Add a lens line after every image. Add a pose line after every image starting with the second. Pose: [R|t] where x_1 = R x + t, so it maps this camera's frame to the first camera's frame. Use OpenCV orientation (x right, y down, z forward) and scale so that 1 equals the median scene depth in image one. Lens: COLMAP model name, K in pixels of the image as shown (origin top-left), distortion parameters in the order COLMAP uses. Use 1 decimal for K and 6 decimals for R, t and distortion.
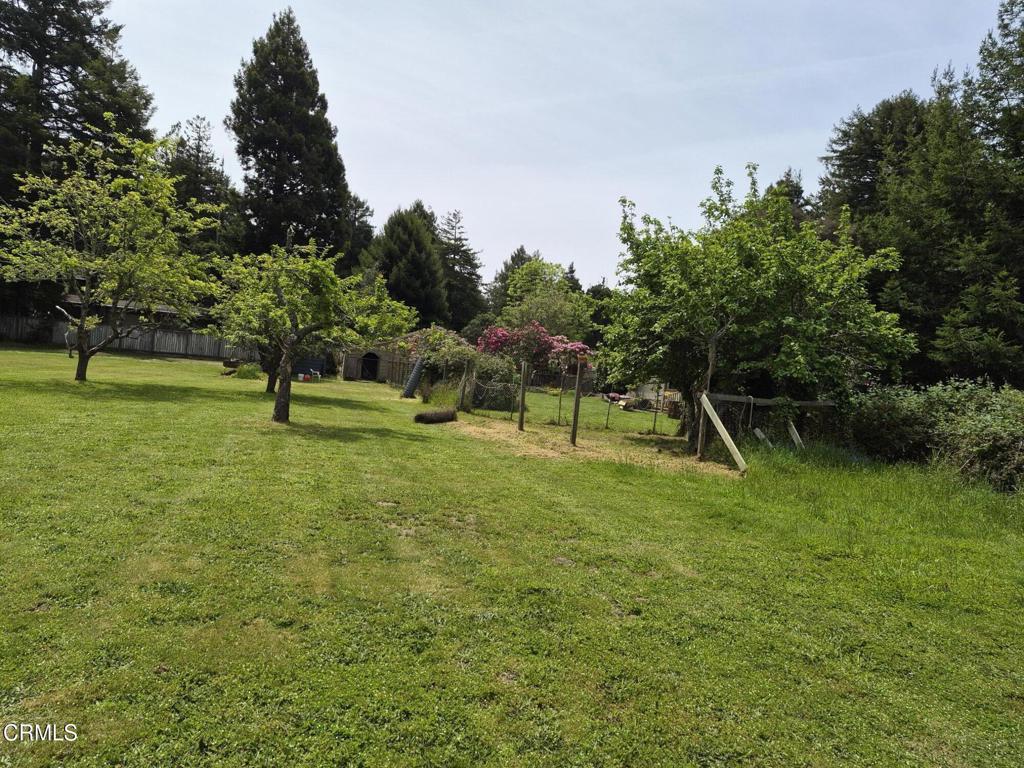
lens RADIAL K [[710.8, 0, 512.0], [0, 710.8, 384.0], [0, 0, 1]] dist [0.112550, -0.135711]
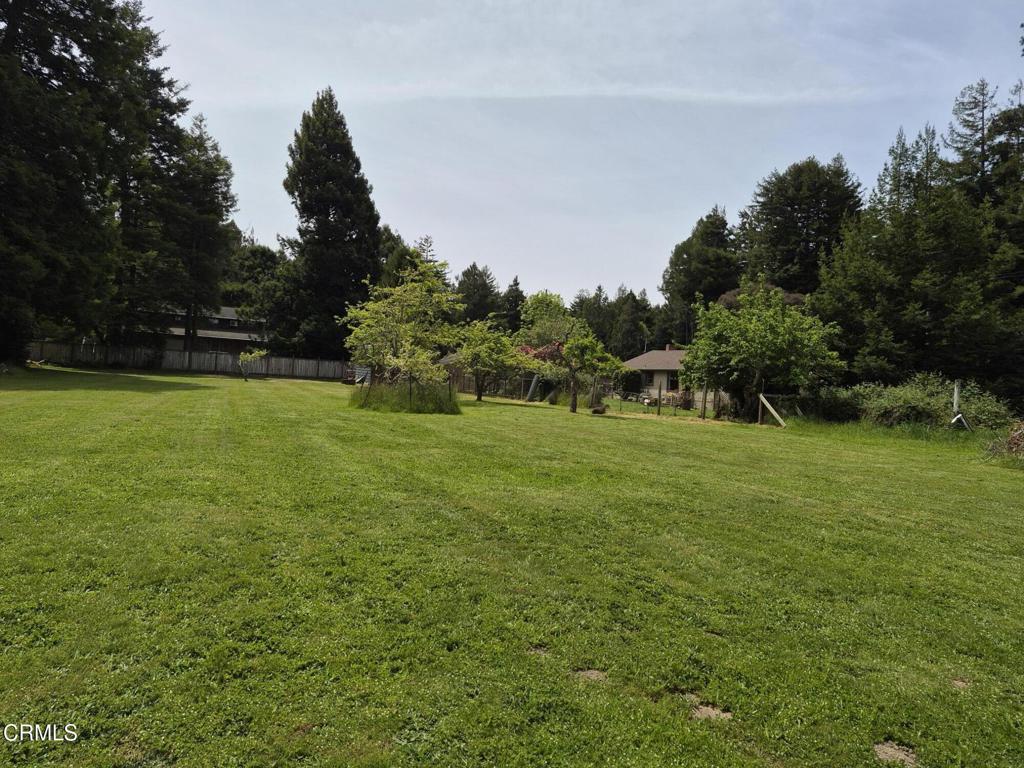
lens RADIAL K [[710.8, 0, 512.0], [0, 710.8, 384.0], [0, 0, 1]] dist [0.112550, -0.135711]
pose [[0.992555, -0.031890, 0.117547, -0.181239], [0.032334, 0.999475, -0.001869, -0.009166], [-0.117426, 0.005656, 0.993066, -0.266358]]
